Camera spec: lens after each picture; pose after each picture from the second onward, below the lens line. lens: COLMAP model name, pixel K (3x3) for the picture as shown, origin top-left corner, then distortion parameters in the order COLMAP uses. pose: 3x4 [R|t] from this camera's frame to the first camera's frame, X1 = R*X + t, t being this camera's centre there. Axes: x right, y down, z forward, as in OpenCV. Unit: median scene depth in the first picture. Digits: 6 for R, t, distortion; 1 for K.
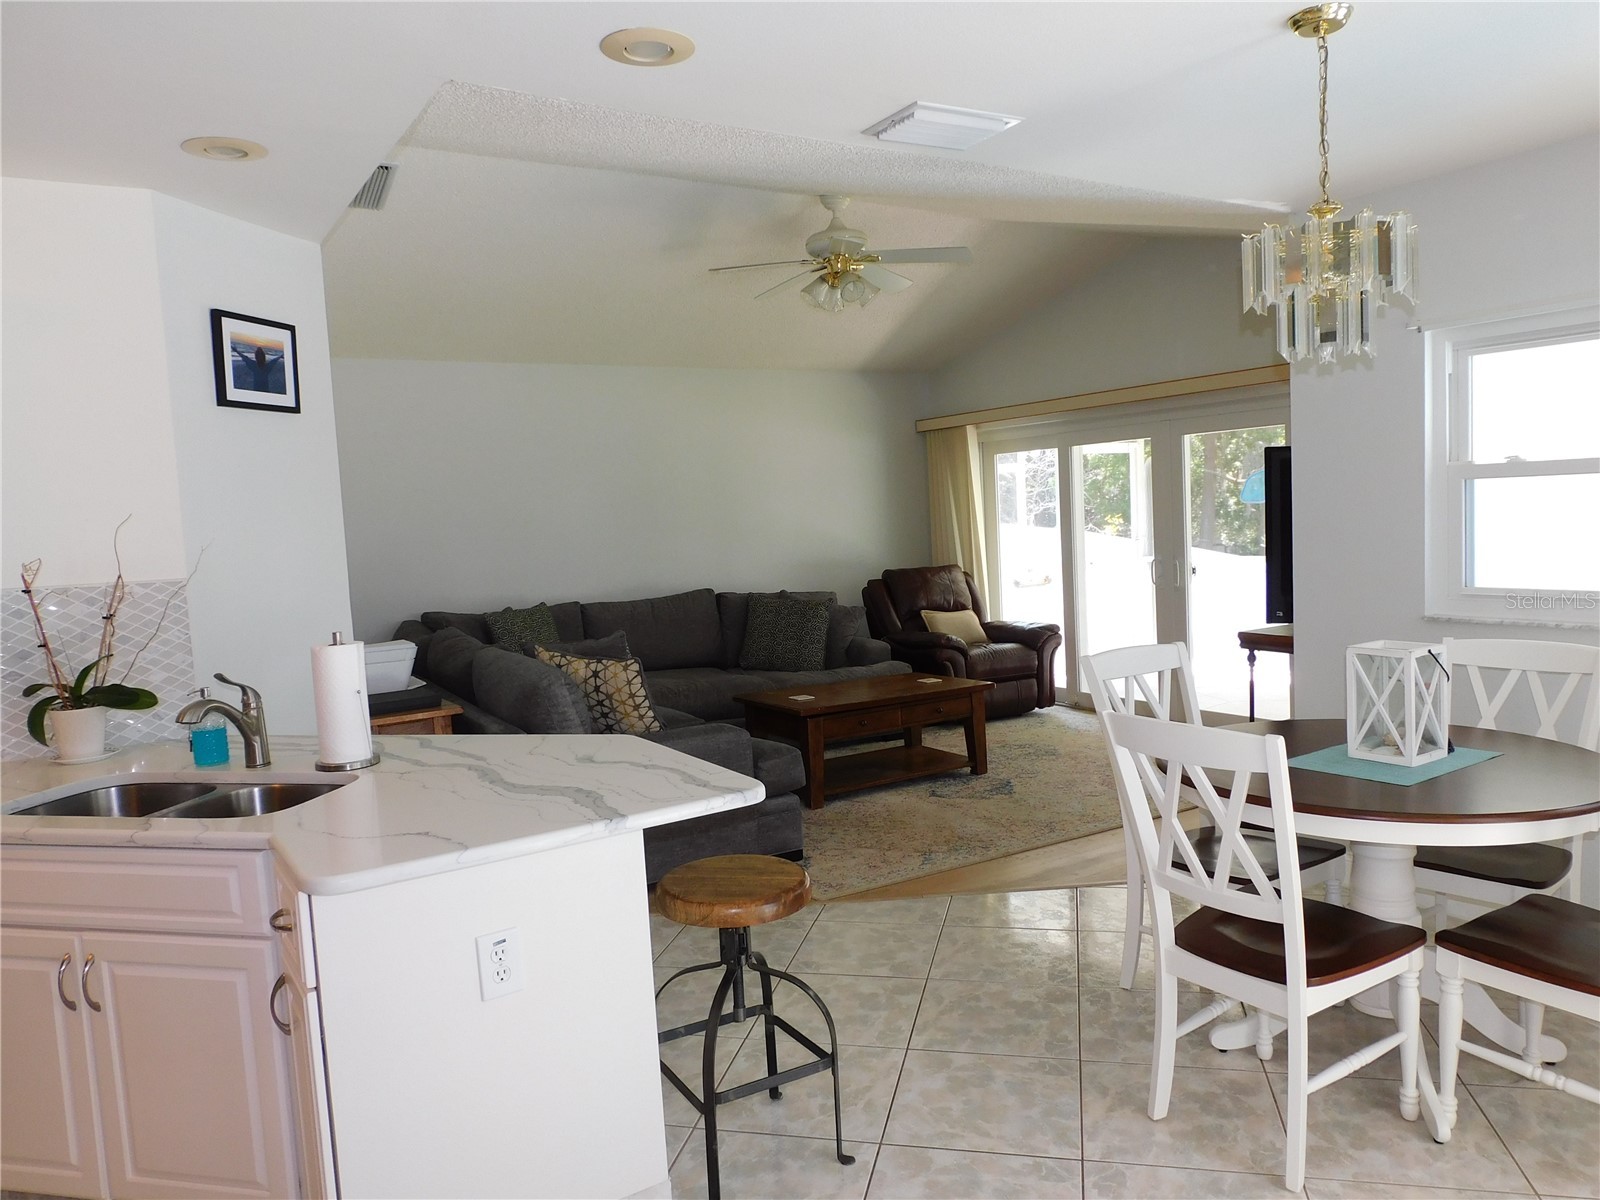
lens RADIAL K [[1141.4, 0, 800.0], [0, 1141.4, 600.0], [0, 0, 1]] dist [-0.001968, -0.005986]
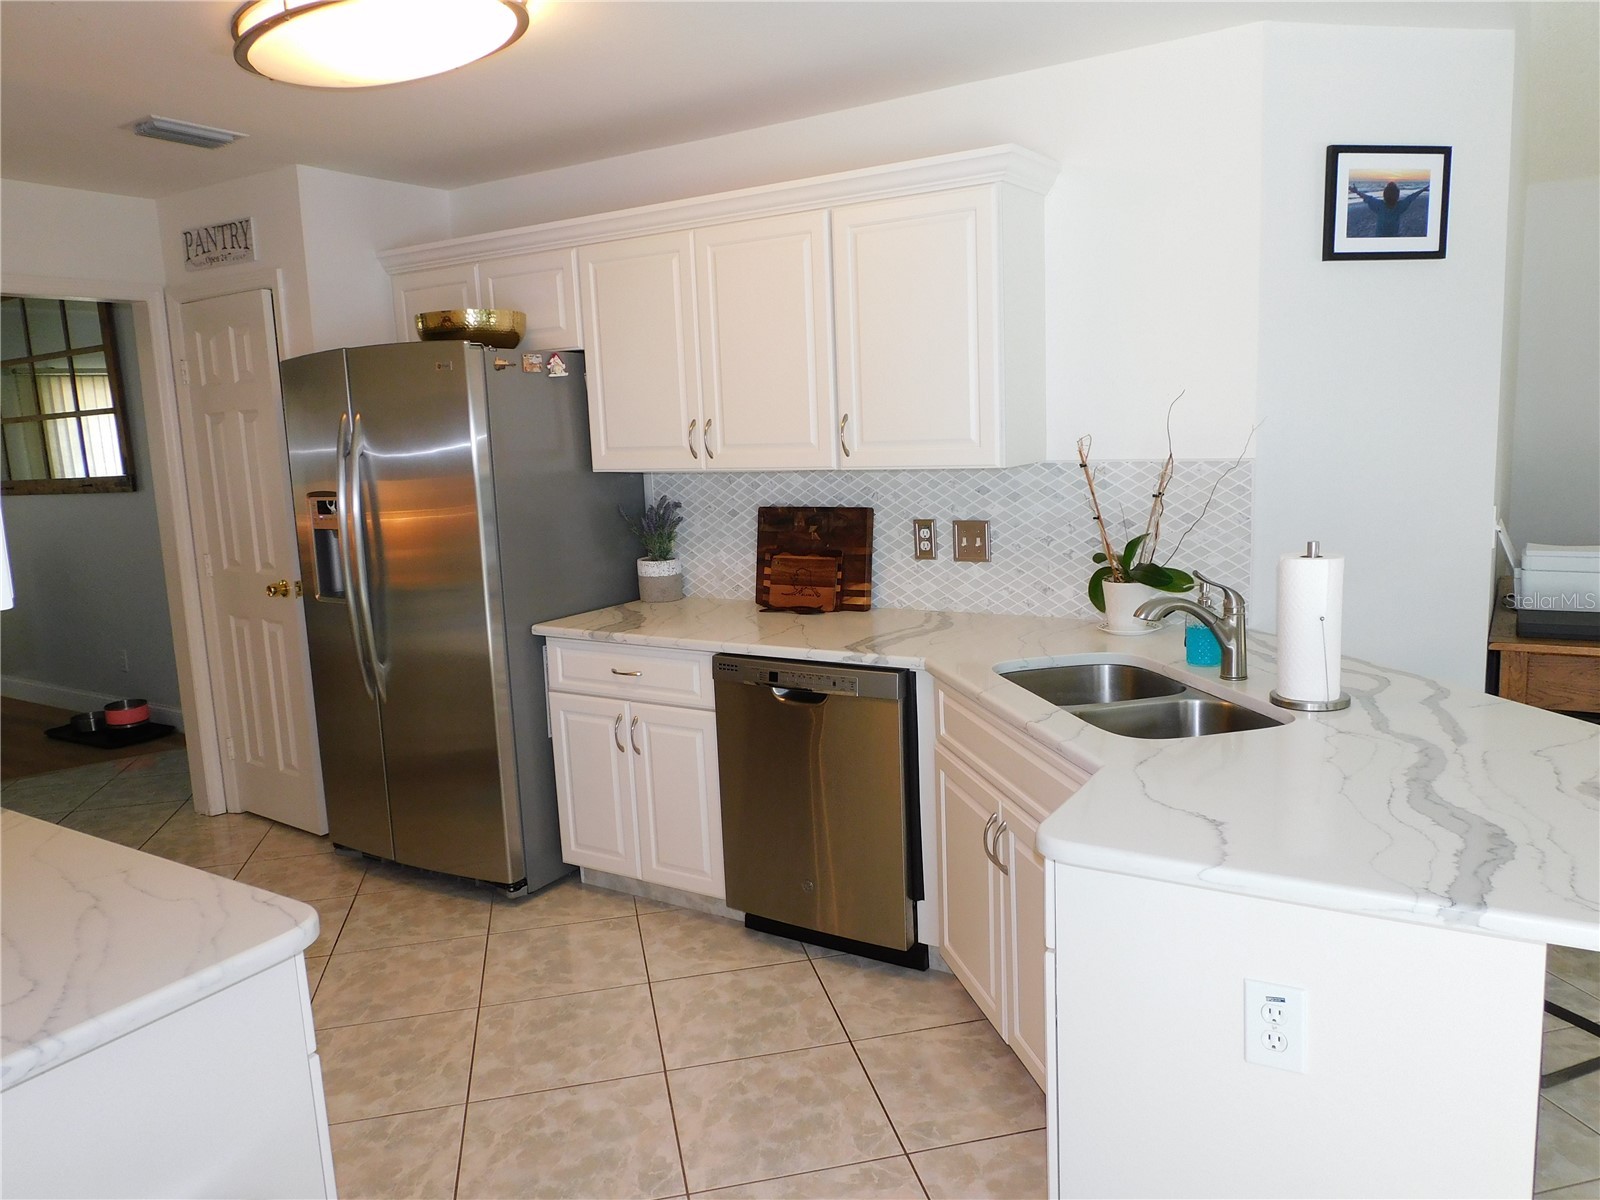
lens RADIAL K [[1141.4, 0, 800.0], [0, 1141.4, 600.0], [0, 0, 1]] dist [-0.001968, -0.005986]
pose [[0.438866, 0.172426, -0.881854, 0.134809], [-0.055977, 0.984756, 0.164688, -0.037845], [0.896807, -0.022912, 0.441828, 0.263647]]
